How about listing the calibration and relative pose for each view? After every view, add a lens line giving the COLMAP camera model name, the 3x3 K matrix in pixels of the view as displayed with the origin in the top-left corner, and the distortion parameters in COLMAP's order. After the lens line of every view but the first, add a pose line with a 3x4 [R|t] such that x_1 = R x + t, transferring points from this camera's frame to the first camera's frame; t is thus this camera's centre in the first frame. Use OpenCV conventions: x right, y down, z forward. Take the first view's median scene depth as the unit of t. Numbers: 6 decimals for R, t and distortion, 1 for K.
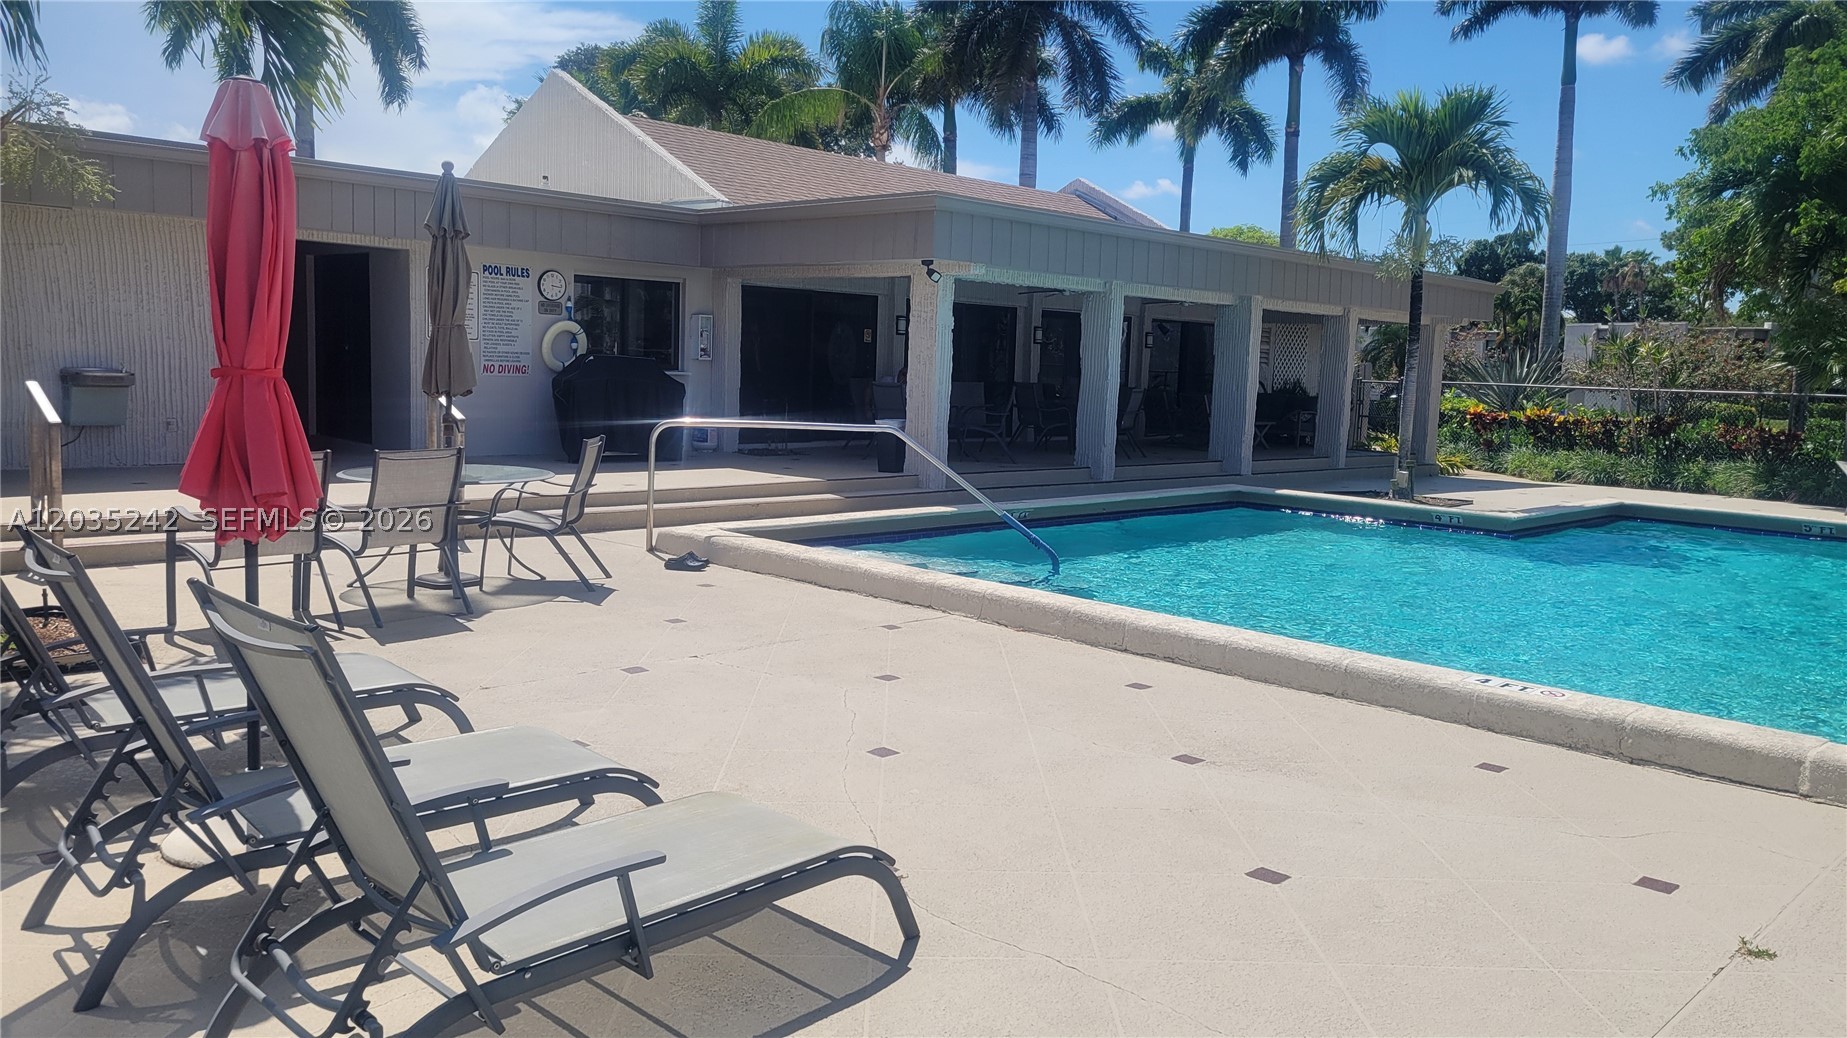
lens RADIAL K [[1397.0, 0, 933.8], [0, 1397.0, 500.6], [0, 0, 1]] dist [0.140483, -0.153645]
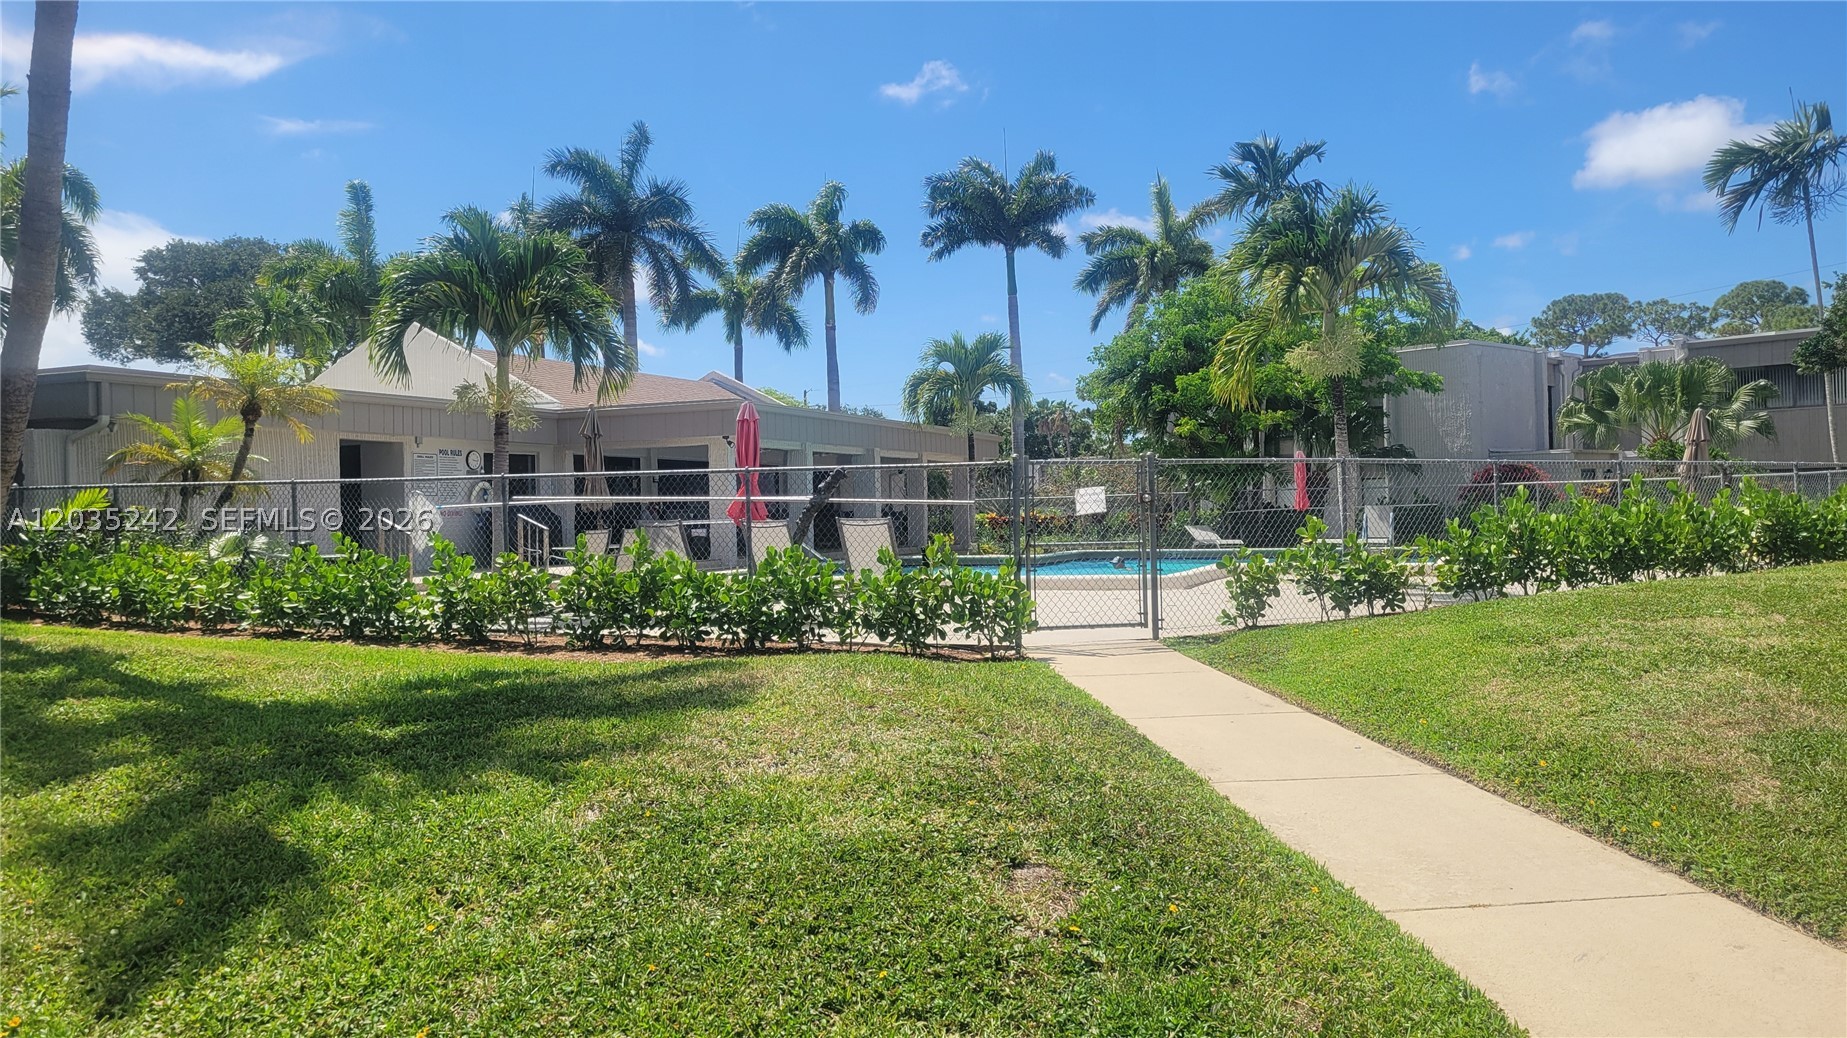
lens RADIAL K [[1397.0, 0, 933.8], [0, 1397.0, 500.6], [0, 0, 1]] dist [0.140483, -0.153645]
pose [[0.935137, -0.056773, 0.349708, -0.125653], [0.094966, 0.991123, -0.093038, 0.032958], [-0.341321, 0.120214, 0.932228, -0.239147]]
